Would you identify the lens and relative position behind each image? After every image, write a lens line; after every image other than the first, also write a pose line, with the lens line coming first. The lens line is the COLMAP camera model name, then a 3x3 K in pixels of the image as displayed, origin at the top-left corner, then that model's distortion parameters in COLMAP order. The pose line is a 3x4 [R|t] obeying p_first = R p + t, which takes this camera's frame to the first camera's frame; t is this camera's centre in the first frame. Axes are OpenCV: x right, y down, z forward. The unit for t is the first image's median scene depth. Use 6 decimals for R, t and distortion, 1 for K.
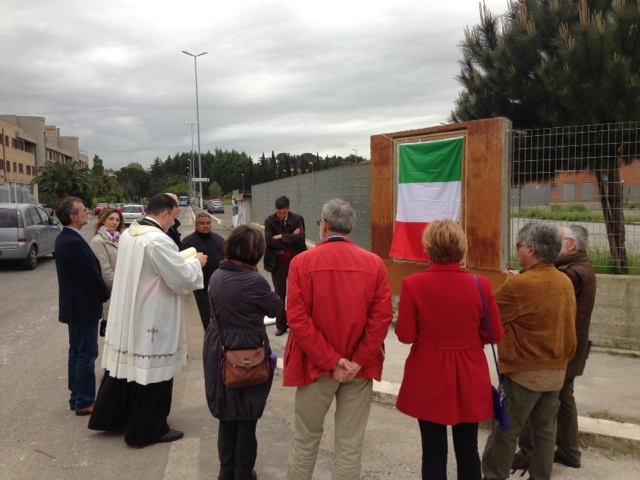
lens RADIAL K [[618.8, 0, 319.0], [0, 618.8, 239.4], [0, 0, 1]] dist [0.042292, 0.000000]
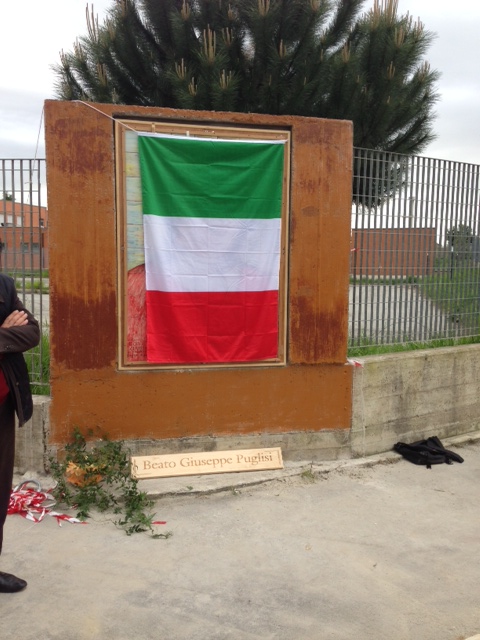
lens RADIAL K [[618.8, 0, 261.3], [0, 618.8, 342.2], [0, 0, 1]] dist [0.042292, 0.000000]
pose [[0.413416, -0.091443, 0.905939, -0.321023], [0.045712, 0.995774, 0.079650, -0.025418], [-0.909394, 0.008484, 0.415849, 0.778526]]
